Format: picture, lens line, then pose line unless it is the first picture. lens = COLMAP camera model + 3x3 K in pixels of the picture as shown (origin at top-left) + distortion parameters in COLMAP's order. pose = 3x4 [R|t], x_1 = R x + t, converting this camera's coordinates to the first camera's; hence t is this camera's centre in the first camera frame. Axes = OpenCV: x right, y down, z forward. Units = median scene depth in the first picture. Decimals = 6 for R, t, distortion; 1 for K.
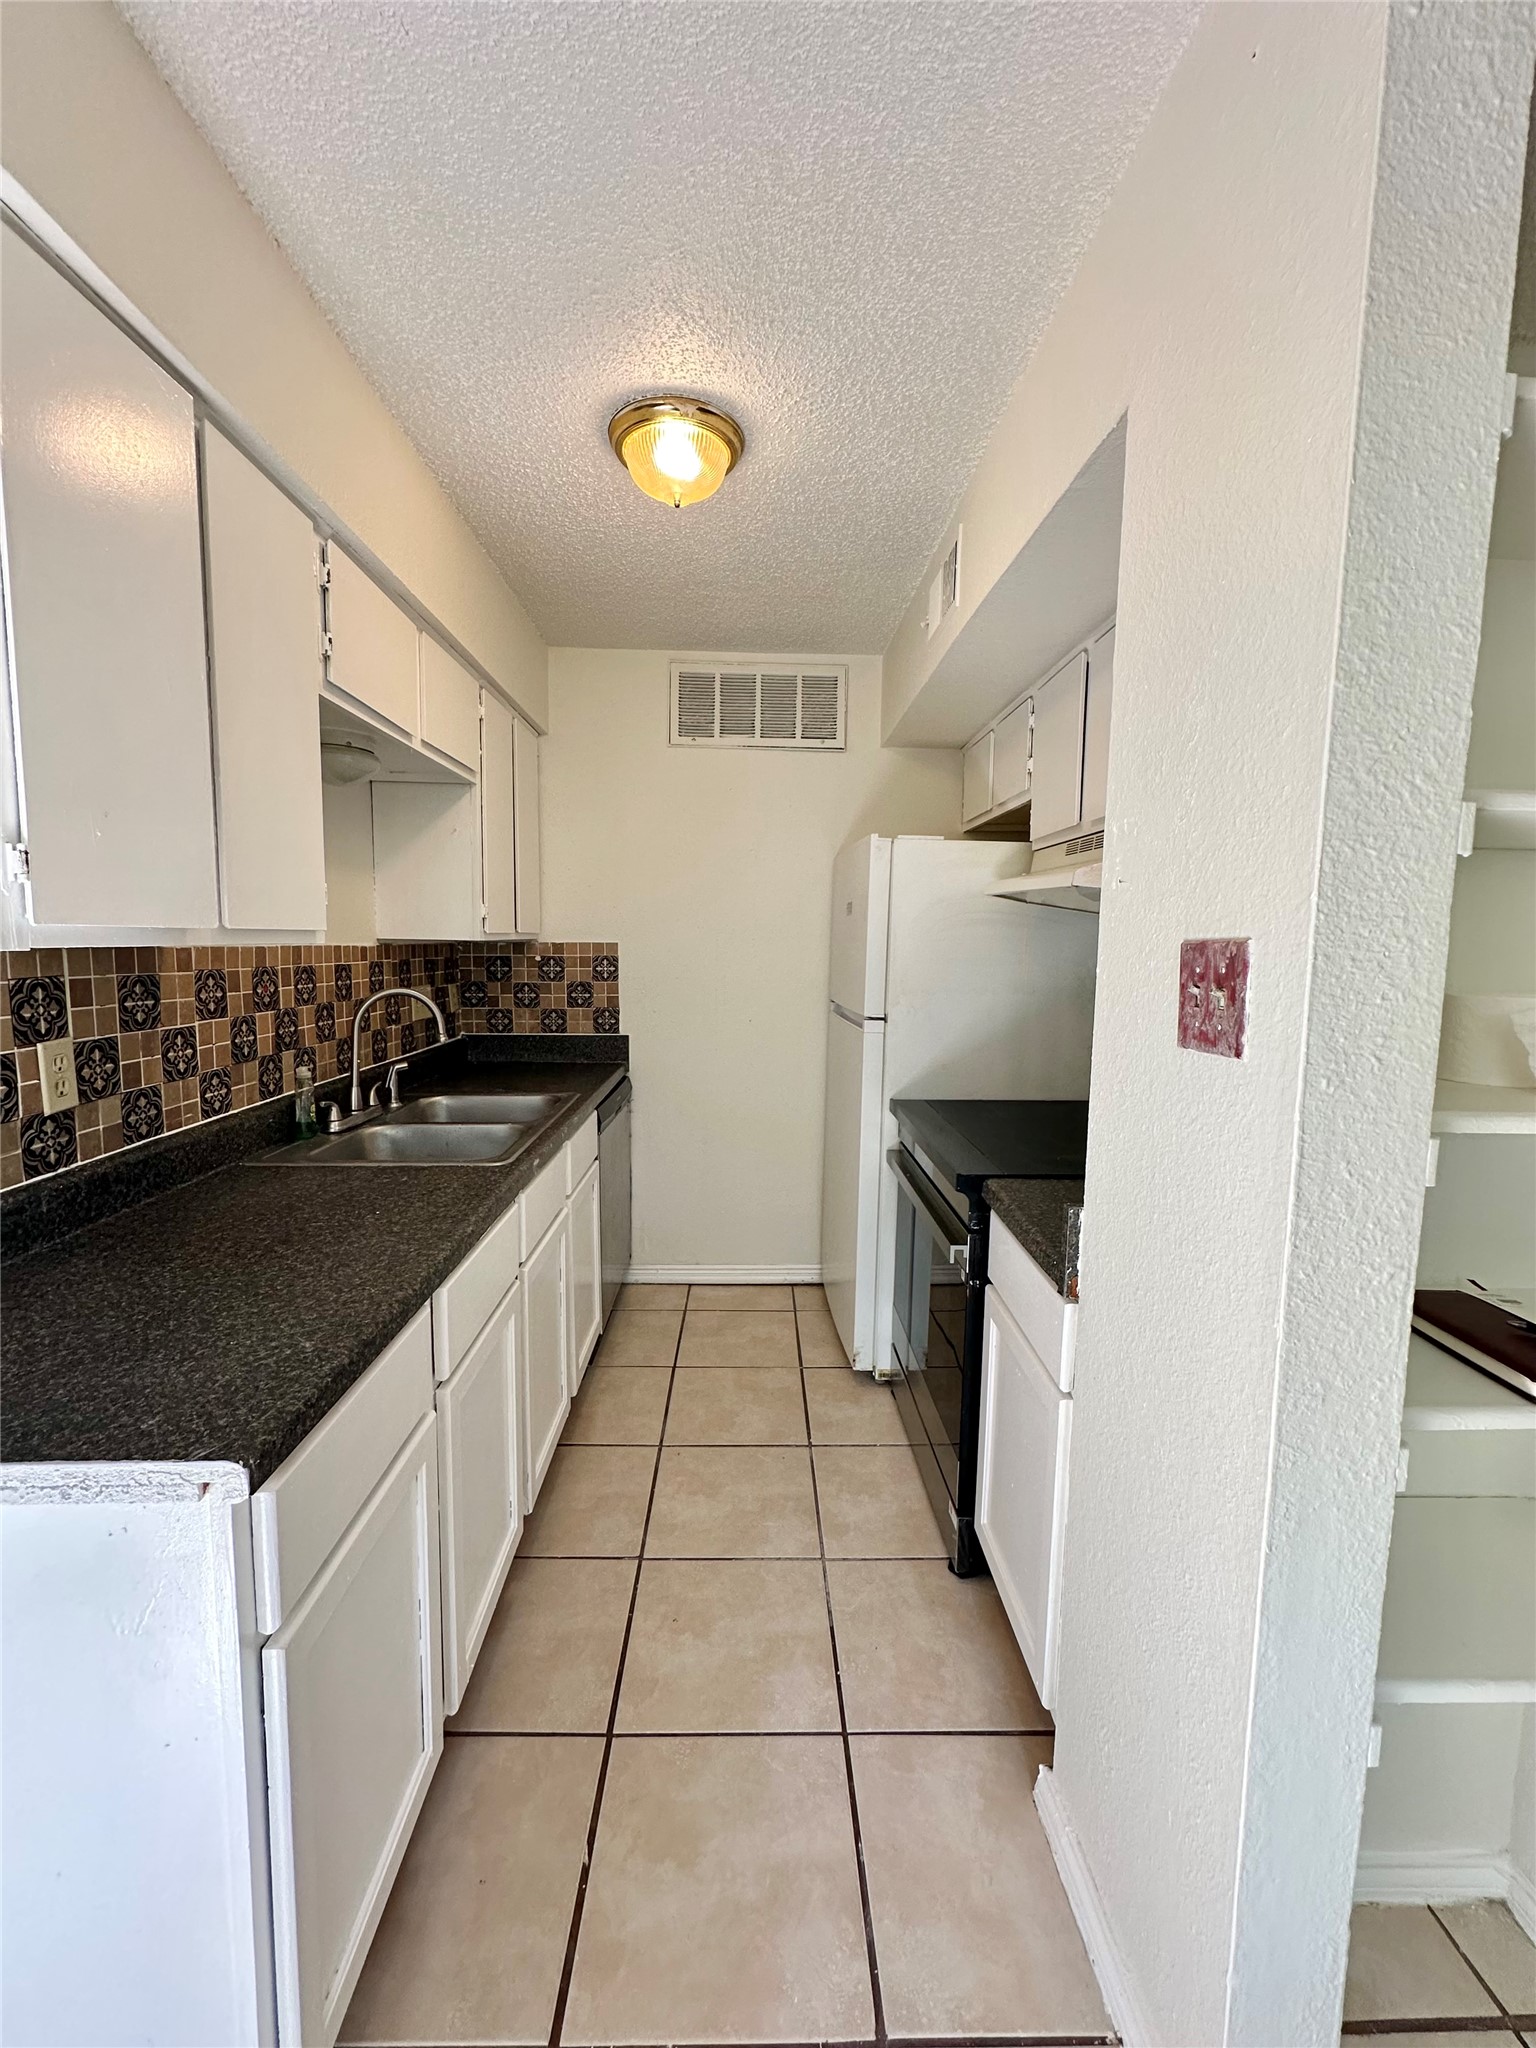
lens RADIAL K [[821.0, 0, 773.2], [0, 821.0, 1020.8], [0, 0, 1]] dist [-0.001436, 0.000500]
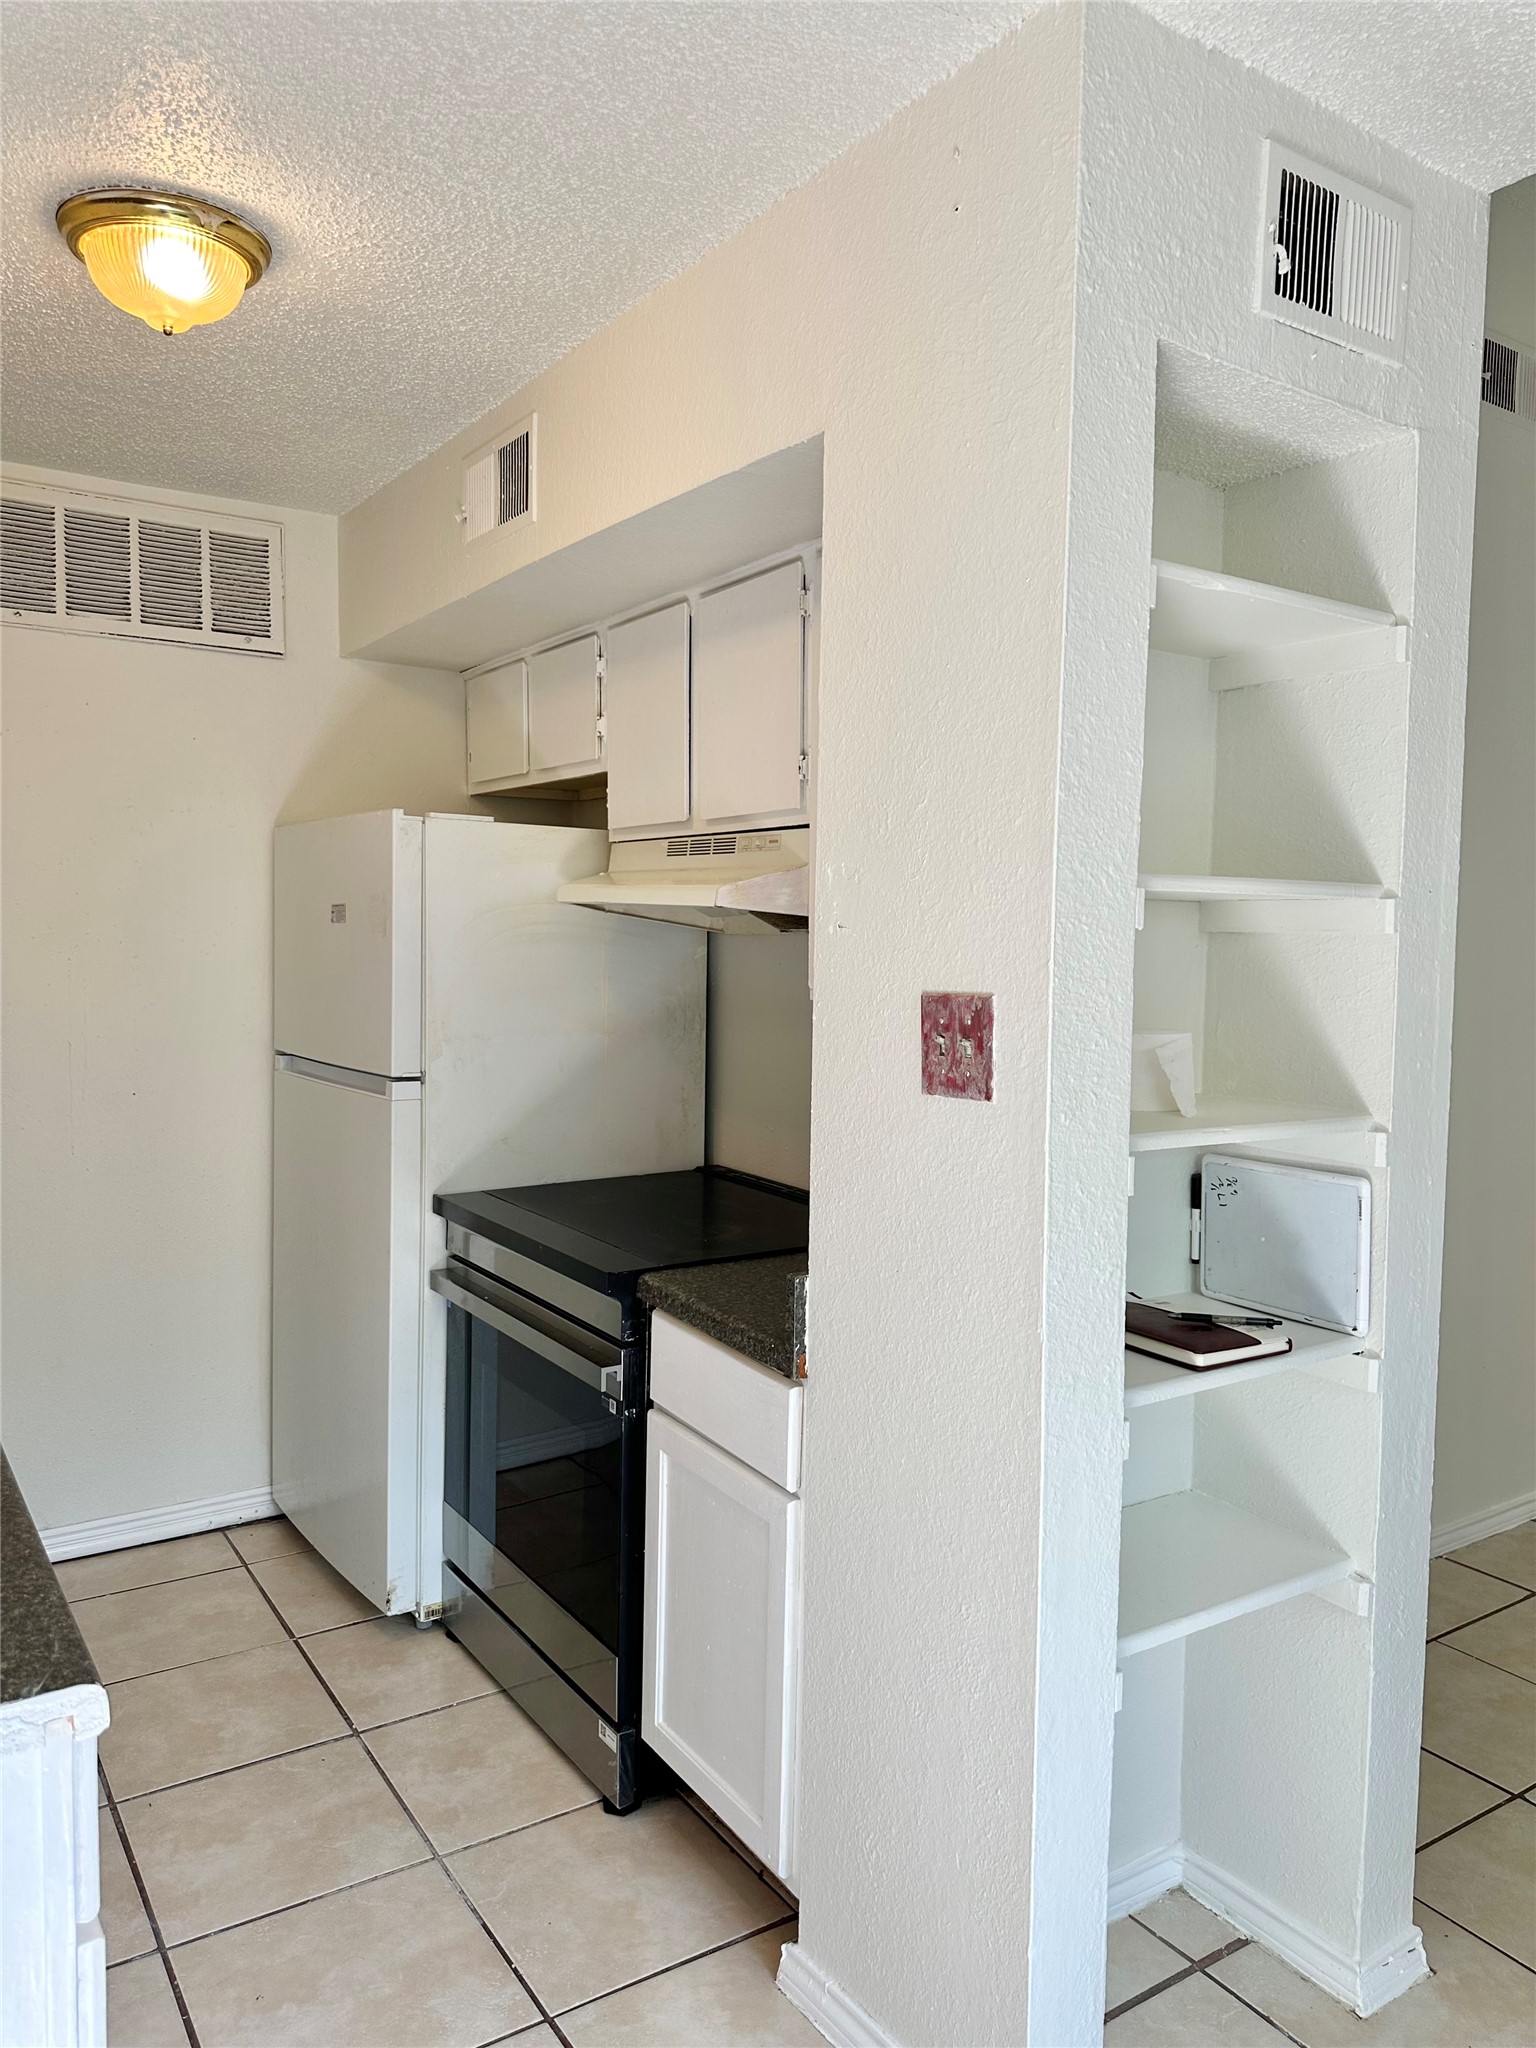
lens RADIAL K [[1443.4, 0, 763.4], [0, 1443.4, 1018.0], [0, 0, 1]] dist [0.135809, -0.222161]
pose [[0.851727, -0.034500, 0.522849, -0.379124], [0.050985, 0.998552, -0.017166, -0.025791], [-0.521500, 0.041278, 0.852252, -0.276082]]
